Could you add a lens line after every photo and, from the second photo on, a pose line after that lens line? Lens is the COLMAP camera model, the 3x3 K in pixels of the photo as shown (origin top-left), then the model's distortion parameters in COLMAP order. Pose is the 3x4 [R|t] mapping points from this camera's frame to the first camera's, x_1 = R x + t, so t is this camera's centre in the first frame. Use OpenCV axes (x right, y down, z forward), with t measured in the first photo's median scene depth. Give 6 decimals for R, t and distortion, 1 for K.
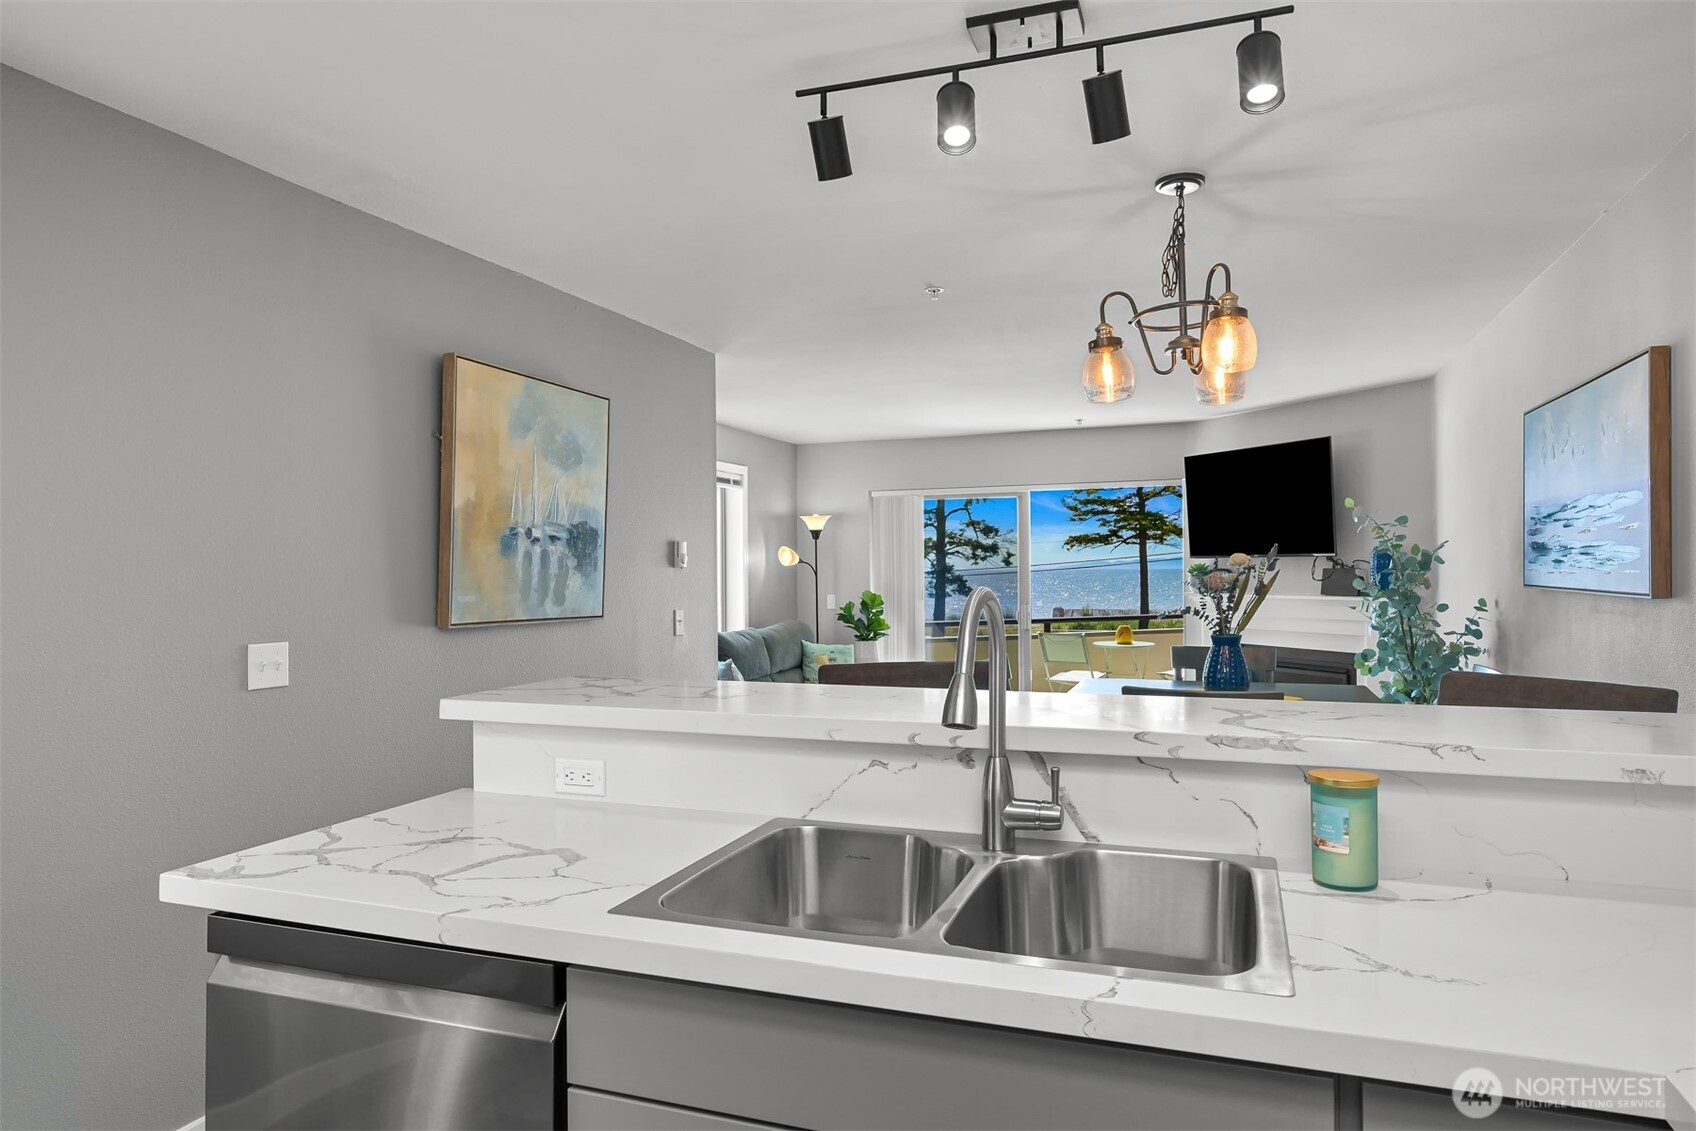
lens RADIAL K [[1074.0, 0, 802.7], [0, 1074.0, 586.9], [0, 0, 1]] dist [0.010911, -0.003984]
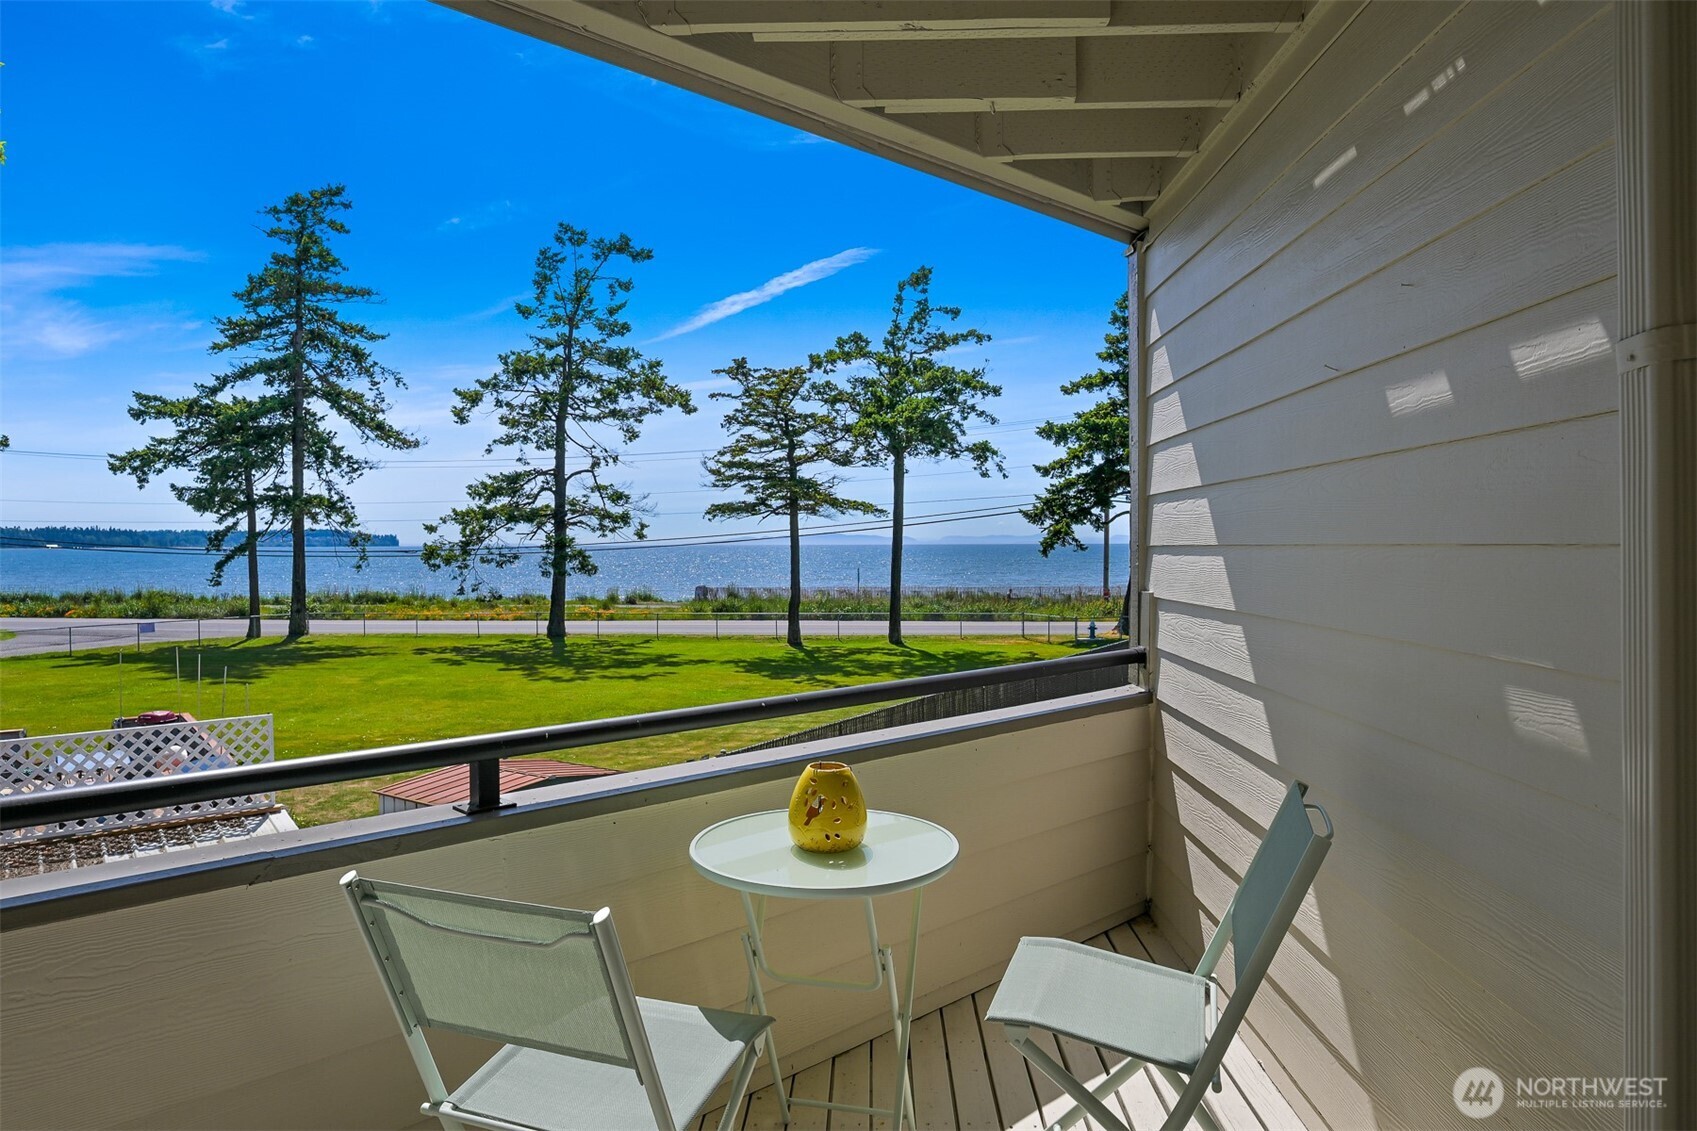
lens RADIAL K [[1074.6, 0, 843.1], [0, 1074.6, 576.5], [0, 0, 1]] dist [0.010911, -0.003984]
pose [[0.936547, -0.004294, 0.350517, 0.057297], [-0.000272, 0.999916, 0.012978, -0.001670], [-0.350543, -0.012250, 0.936467, 0.201690]]
